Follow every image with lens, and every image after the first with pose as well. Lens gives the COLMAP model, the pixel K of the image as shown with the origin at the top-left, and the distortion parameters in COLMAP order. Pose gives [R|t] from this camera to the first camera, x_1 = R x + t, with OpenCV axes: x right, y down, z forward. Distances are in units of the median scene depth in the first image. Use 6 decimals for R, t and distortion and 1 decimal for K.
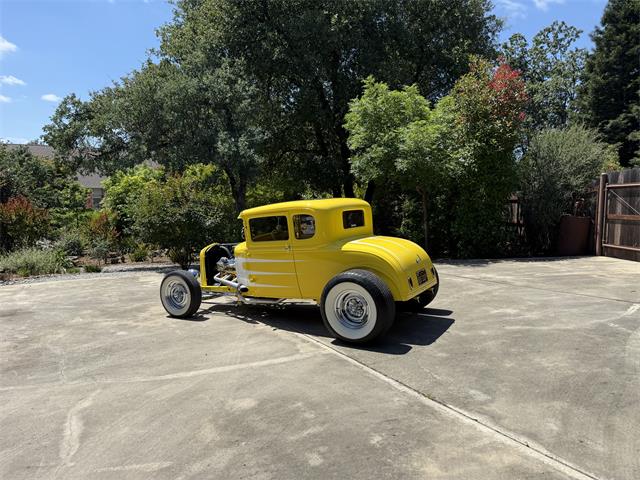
lens RADIAL K [[451.5, 0, 322.0], [0, 451.5, 241.1], [0, 0, 1]] dist [0.054160, -0.074162]
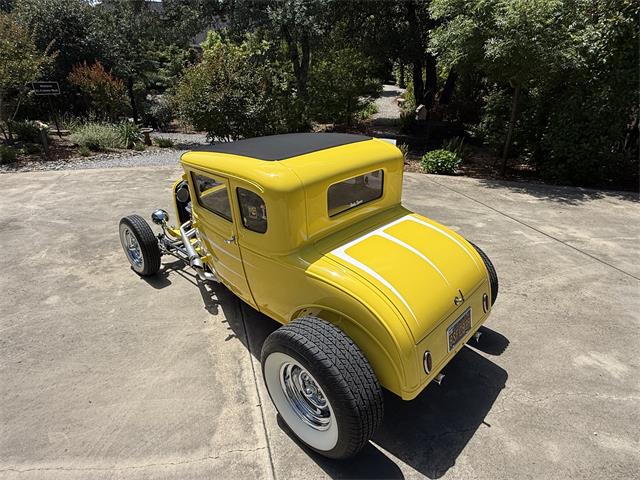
lens RADIAL K [[366.5, 0, 319.6], [0, 366.5, 241.6], [0, 0, 1]] dist [-0.004244, 0.001384]
pose [[0.970386, 0.140772, -0.196299, 0.064144], [-0.059820, 0.927371, 0.369331, -0.081498], [0.234034, -0.346651, 0.908329, 0.295219]]
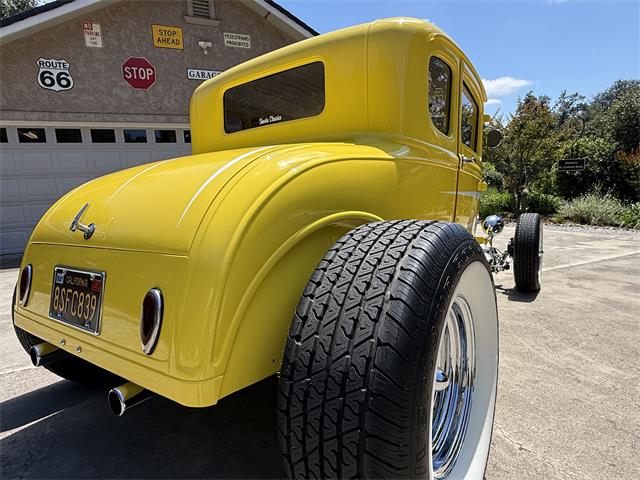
lens RADIAL K [[377.4, 0, 315.4], [0, 377.4, 239.1], [0, 0, 1]] dist [-0.016700, 0.016255]
pose [[-0.092729, 0.151776, -0.984056, 0.197874], [-0.035154, 0.987199, 0.155574, 0.006054], [0.995071, 0.049020, -0.086206, 0.559278]]
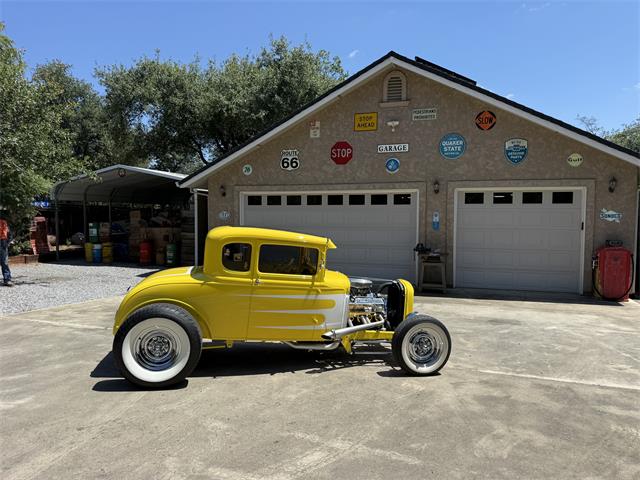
lens RADIAL K [[451.5, 0, 321.7], [0, 451.5, 235.1], [0, 0, 1]] dist [0.054160, -0.074162]
pose [[-0.734737, 0.028469, -0.677755, 0.277470], [-0.059676, 0.992533, 0.106385, -0.099481], [0.675723, 0.118610, -0.727551, 0.961825]]
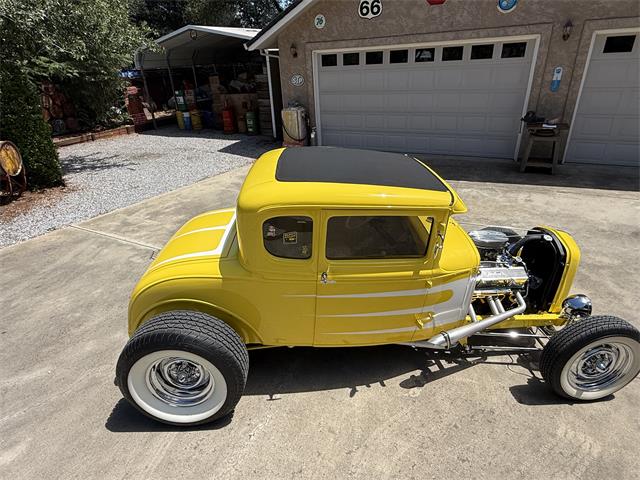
lens RADIAL K [[366.5, 0, 319.2], [0, 366.5, 241.4], [0, 0, 1]] dist [-0.004244, 0.001384]
pose [[-0.845033, 0.280601, -0.455174, 0.120349], [0.009264, 0.858801, 0.512226, -0.128993], [0.534635, 0.428631, -0.728314, 0.748652]]
